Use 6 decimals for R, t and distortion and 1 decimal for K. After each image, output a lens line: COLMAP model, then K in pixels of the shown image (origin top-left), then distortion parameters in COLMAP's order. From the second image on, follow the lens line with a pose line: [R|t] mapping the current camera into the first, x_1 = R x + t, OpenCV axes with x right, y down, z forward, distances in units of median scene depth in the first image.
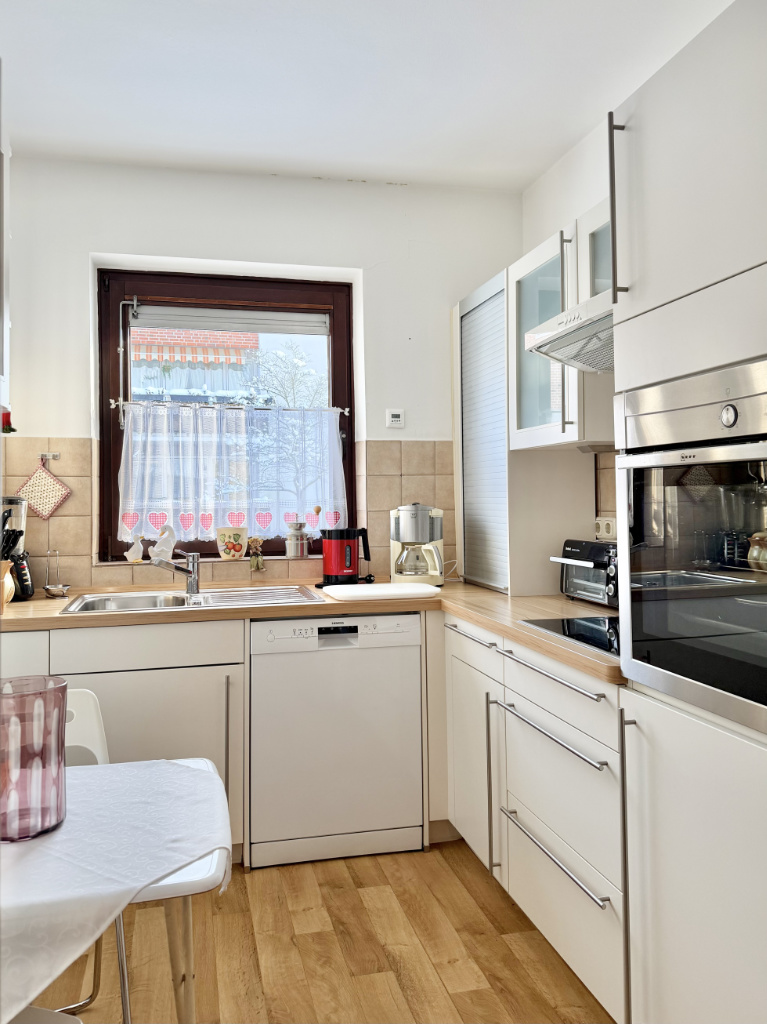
lens RADIAL K [[759.9, 0, 381.1], [0, 759.9, 493.5], [0, 0, 1]] dist [0.080446, -0.153787]
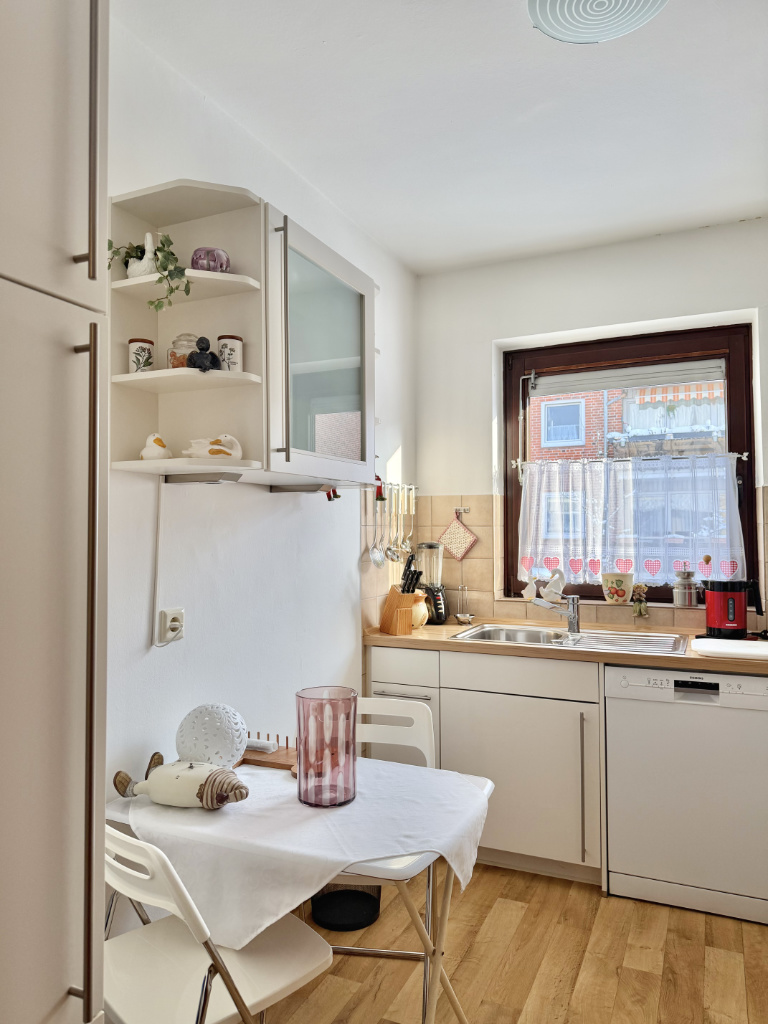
lens RADIAL K [[712.2, 0, 384.0], [0, 712.2, 512.0], [0, 0, 1]] dist [0.001894, -0.044116]
pose [[0.777894, -0.004911, -0.628376, 0.184318], [-0.003067, 0.999928, -0.011613, -0.029944], [0.628388, 0.010961, 0.777823, 0.021638]]
